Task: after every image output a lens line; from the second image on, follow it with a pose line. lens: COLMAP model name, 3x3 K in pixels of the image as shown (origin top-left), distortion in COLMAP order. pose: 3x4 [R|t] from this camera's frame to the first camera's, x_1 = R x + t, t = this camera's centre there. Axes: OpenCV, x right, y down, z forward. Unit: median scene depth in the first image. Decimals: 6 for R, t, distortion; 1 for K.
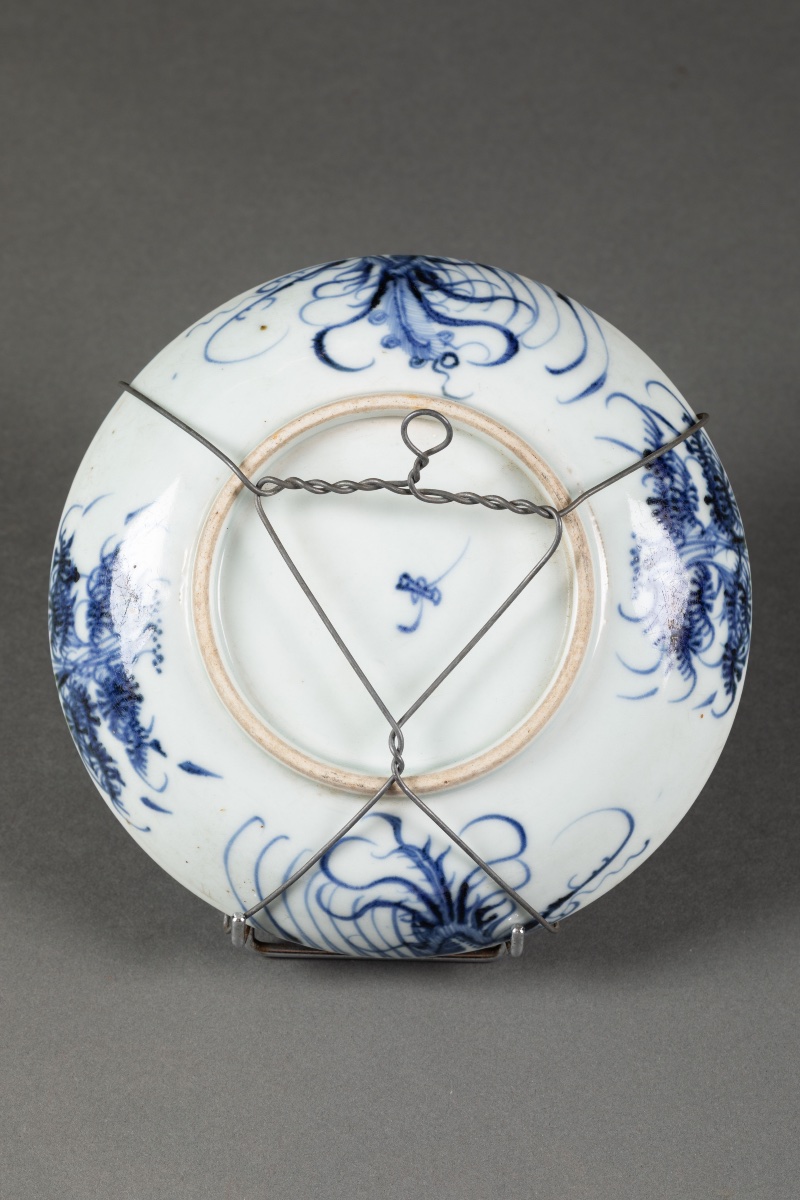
lens RADIAL K [[4645.1, 0, 400.2], [0, 4645.1, 483.0], [0, 0, 1]] dist [0.171524, -1.837219]
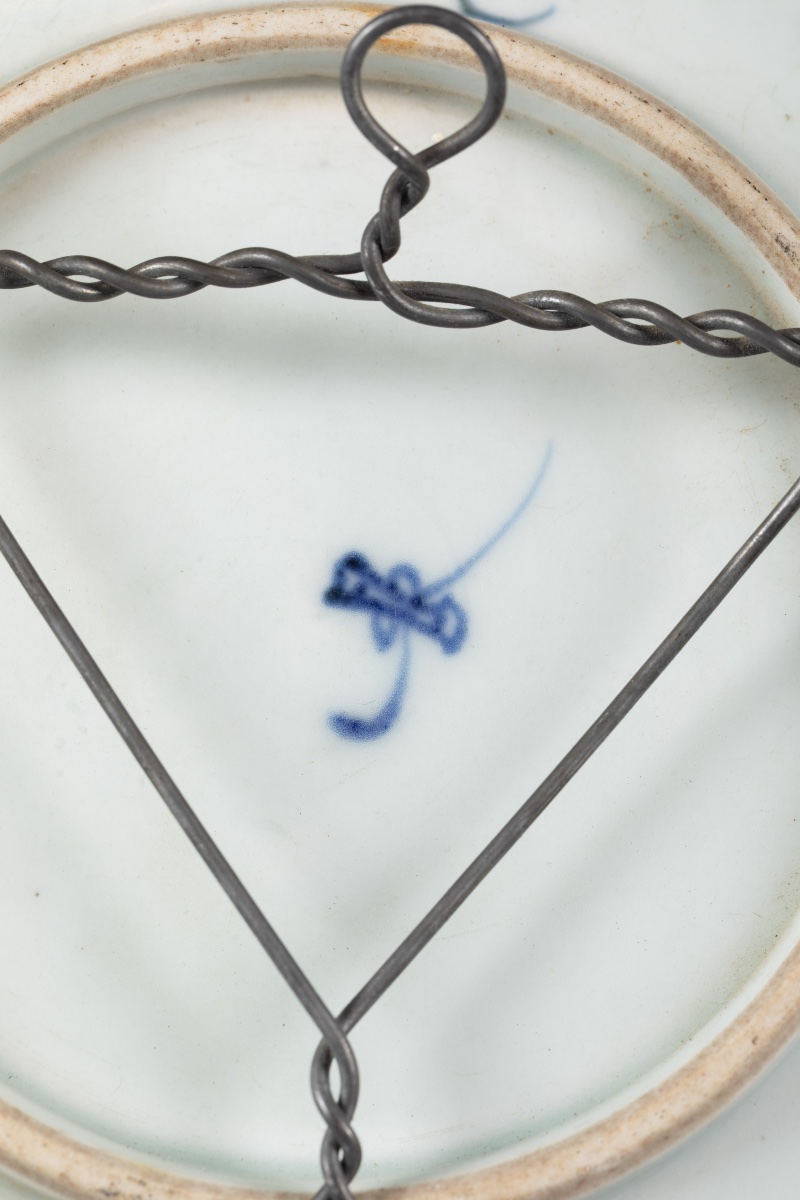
lens RADIAL K [[4820.1, 0, 400.0], [0, 4820.1, 600.0], [0, 0, 1]] dist [0.031900, -1.707375]
pose [[0.999090, -0.007879, 0.041910, -0.009765], [0.010126, 0.998508, -0.053655, 0.040756], [-0.041425, 0.054031, 0.997680, 0.670710]]
